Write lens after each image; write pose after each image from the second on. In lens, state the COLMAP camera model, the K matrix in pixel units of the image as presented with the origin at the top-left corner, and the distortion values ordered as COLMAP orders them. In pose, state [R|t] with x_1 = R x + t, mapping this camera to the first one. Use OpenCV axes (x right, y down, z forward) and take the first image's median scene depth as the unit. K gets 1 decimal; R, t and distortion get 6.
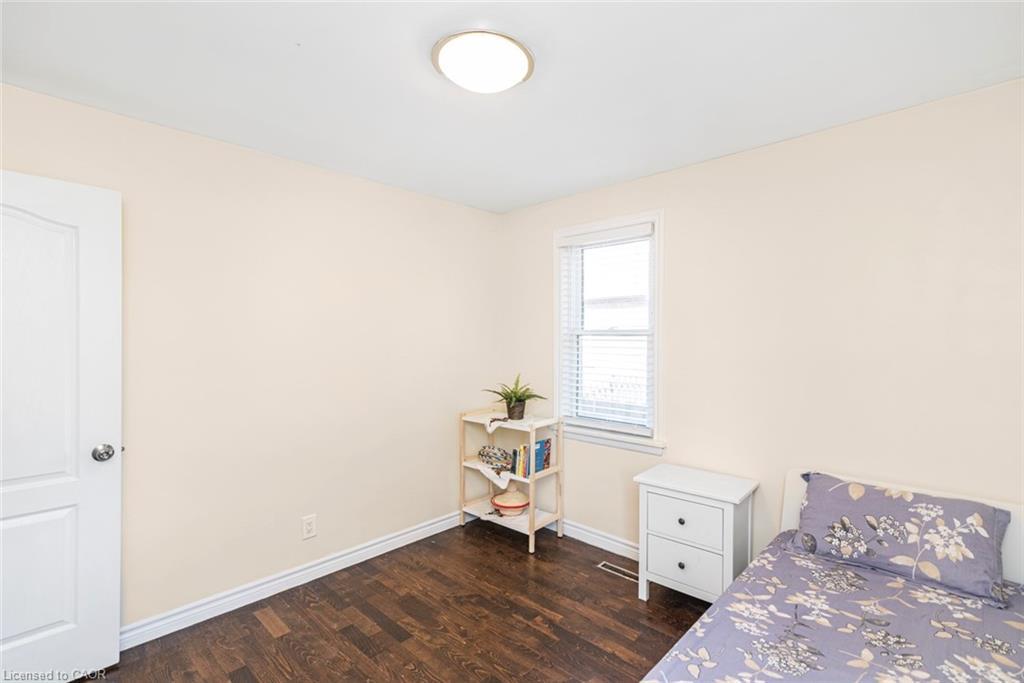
lens RADIAL K [[466.4, 0, 512.6], [0, 466.4, 346.5], [0, 0, 1]] dist [0.011688, 0.000057]
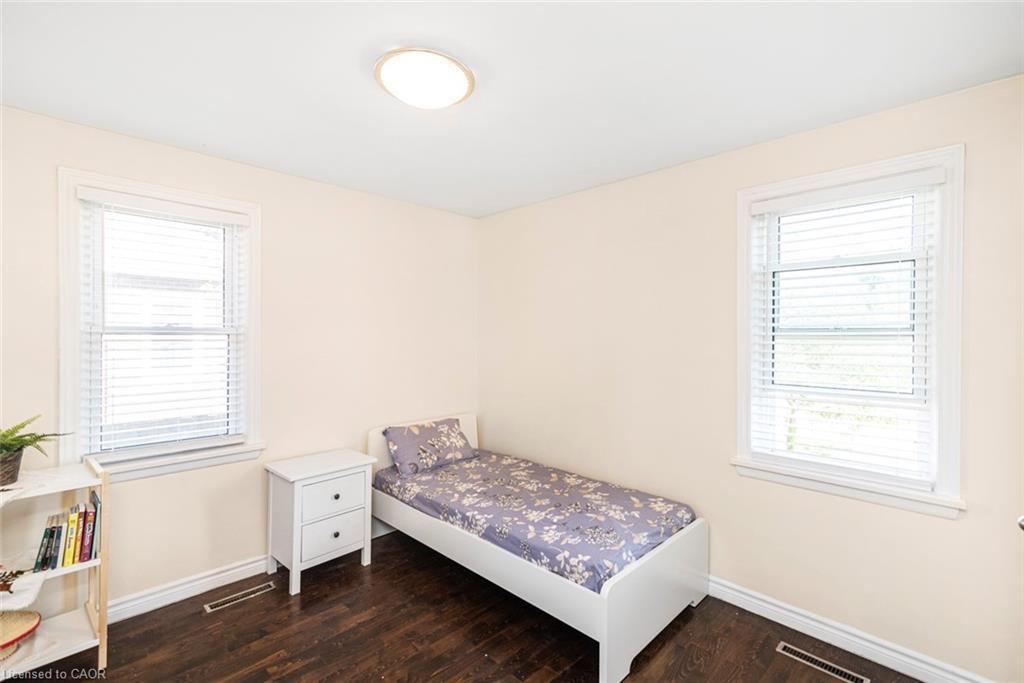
lens RADIAL K [[466.4, 0, 512.6], [0, 466.4, 346.5], [0, 0, 1]] dist [0.011688, 0.000057]
pose [[0.028381, -0.037416, 0.998897, -0.857437], [0.010903, 0.999251, 0.037119, -0.039976], [-0.999538, 0.009837, 0.028768, 0.591137]]
